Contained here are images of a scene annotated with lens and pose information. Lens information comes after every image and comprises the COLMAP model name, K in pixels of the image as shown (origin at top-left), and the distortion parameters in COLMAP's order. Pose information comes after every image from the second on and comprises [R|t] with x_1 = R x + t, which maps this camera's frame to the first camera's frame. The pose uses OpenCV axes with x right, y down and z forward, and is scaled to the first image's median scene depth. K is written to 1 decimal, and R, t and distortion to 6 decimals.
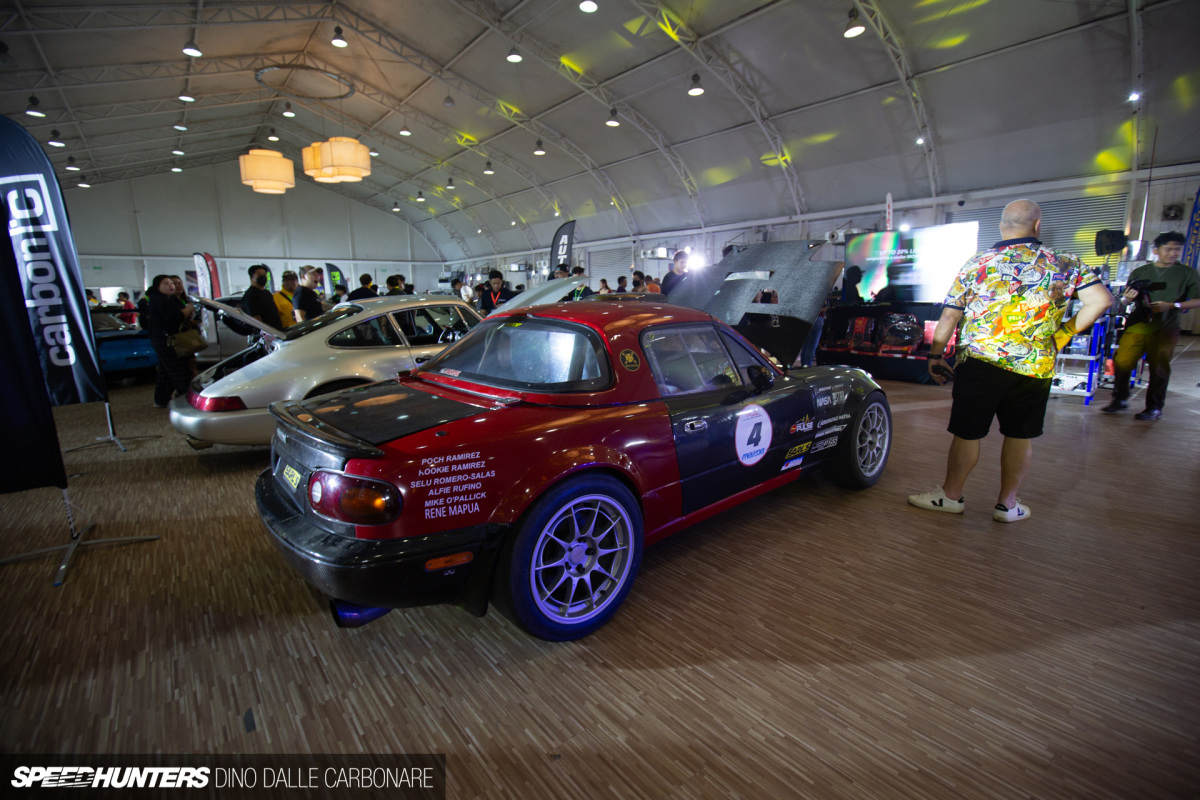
lens RADIAL K [[544.1, 0, 603.4], [0, 544.1, 402.8], [0, 0, 1]] dist [-0.034604, 0.008235]
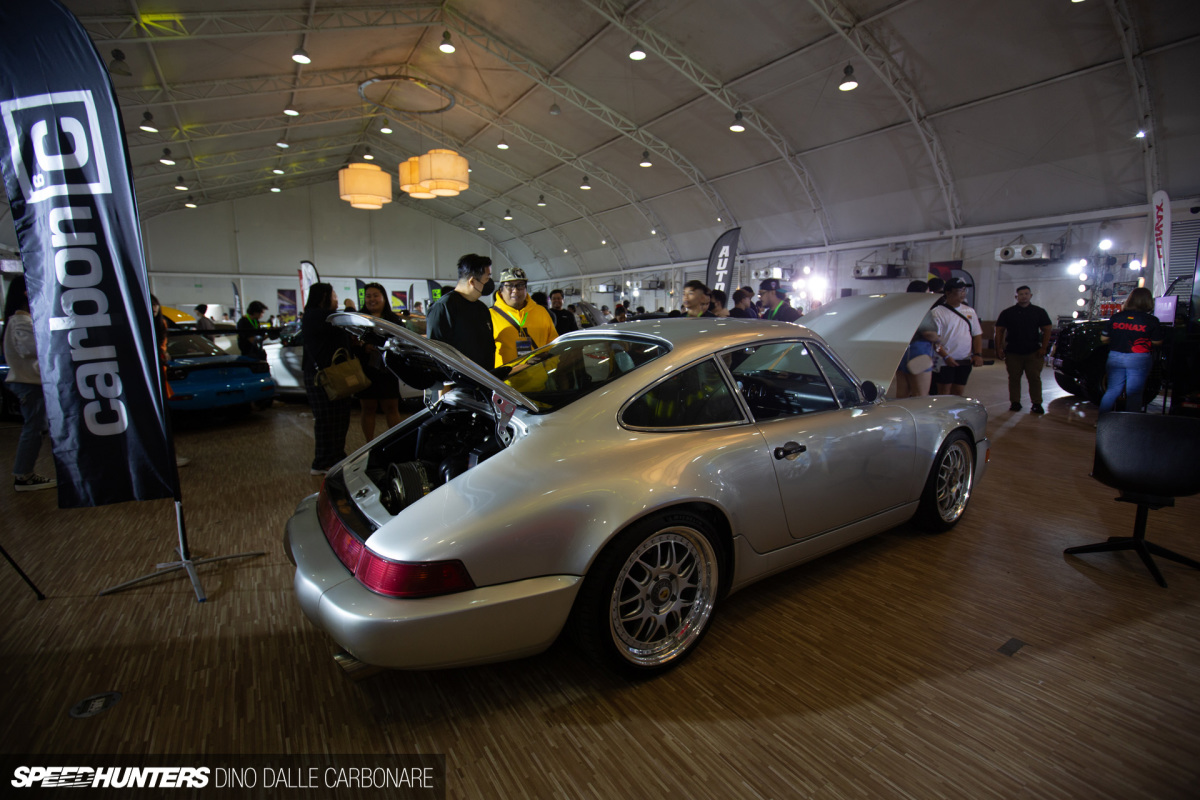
lens RADIAL K [[544.1, 0, 600.6], [0, 544.1, 405.0], [0, 0, 1]] dist [-0.034604, 0.008235]
pose [[0.993405, 0.029291, -0.110857, -0.107116], [-0.033342, 0.998836, -0.034865, -0.024013], [0.109706, 0.038331, 0.993225, 0.120590]]
